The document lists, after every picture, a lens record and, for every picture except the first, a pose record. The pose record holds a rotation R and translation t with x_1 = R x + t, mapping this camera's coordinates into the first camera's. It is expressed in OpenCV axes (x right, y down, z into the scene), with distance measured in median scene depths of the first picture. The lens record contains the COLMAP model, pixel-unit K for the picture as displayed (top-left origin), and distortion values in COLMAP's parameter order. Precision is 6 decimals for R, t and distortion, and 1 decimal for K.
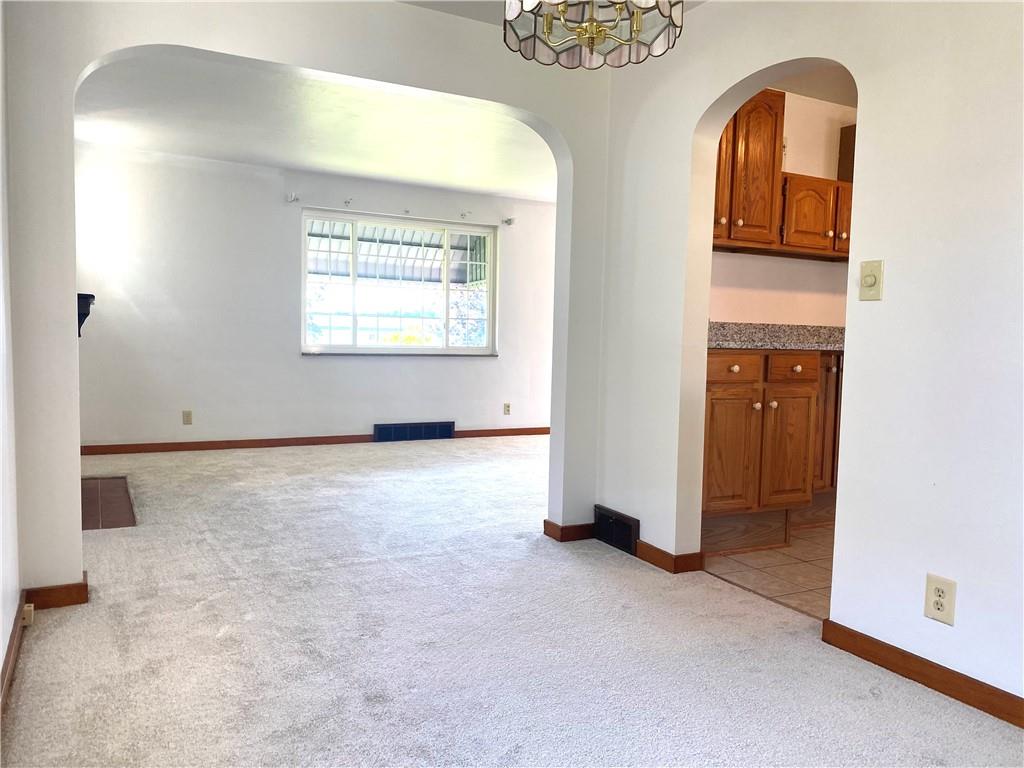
lens RADIAL K [[783.3, 0, 515.8], [0, 783.3, 389.3], [0, 0, 1]] dist [0.024466, -0.010089]
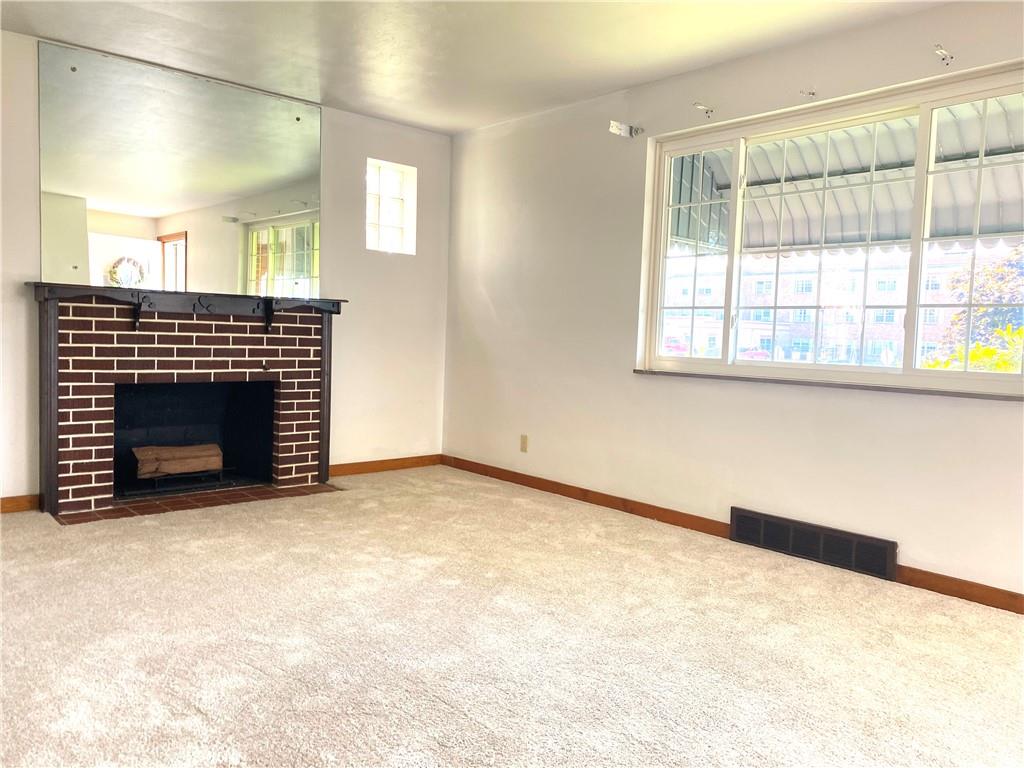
lens RADIAL K [[781.6, 0, 511.9], [0, 781.6, 388.7], [0, 0, 1]] dist [0.094374, -0.175735]
pose [[0.229881, 0.054079, -0.971715, 0.580884], [-0.096391, 0.994811, 0.032561, -0.073786], [0.968434, 0.086180, 0.233901, 1.359804]]
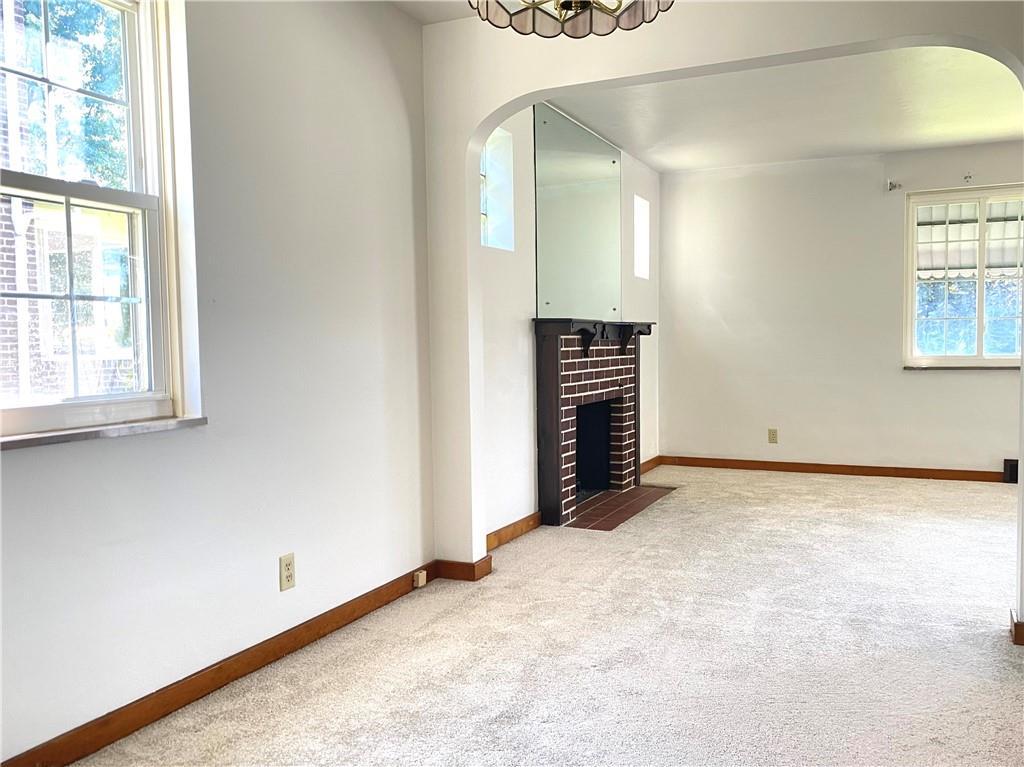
lens RADIAL K [[874.4, 0, 528.1], [0, 874.4, 382.2], [0, 0, 1]] dist [0.038657, -0.003939]
pose [[0.605090, 0.005456, -0.796138, 0.419119], [-0.030092, 0.999419, -0.016022, -0.005030], [0.795588, 0.033652, 0.604903, 0.207465]]
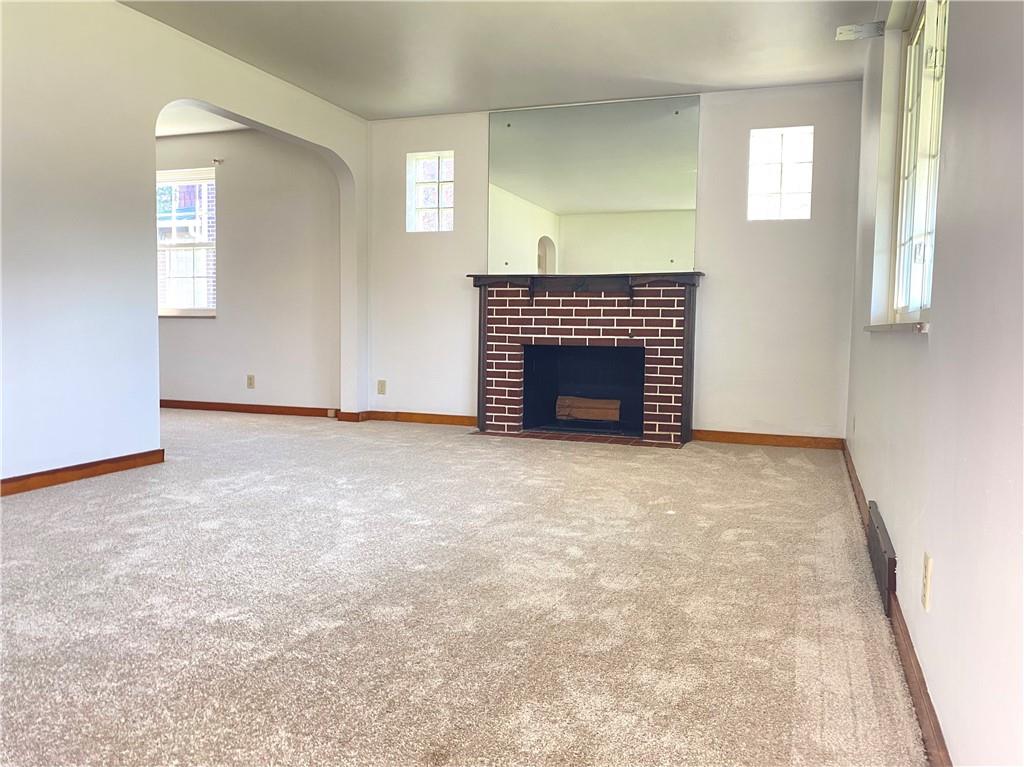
lens RADIAL K [[781.6, 0, 511.9], [0, 781.6, 388.2], [0, 0, 1]] dist [0.094374, -0.175735]
pose [[-0.747107, 0.012202, -0.664591, 0.414748], [-0.082399, 0.990419, 0.110814, -0.074683], [0.659576, 0.137551, -0.738944, 2.208741]]
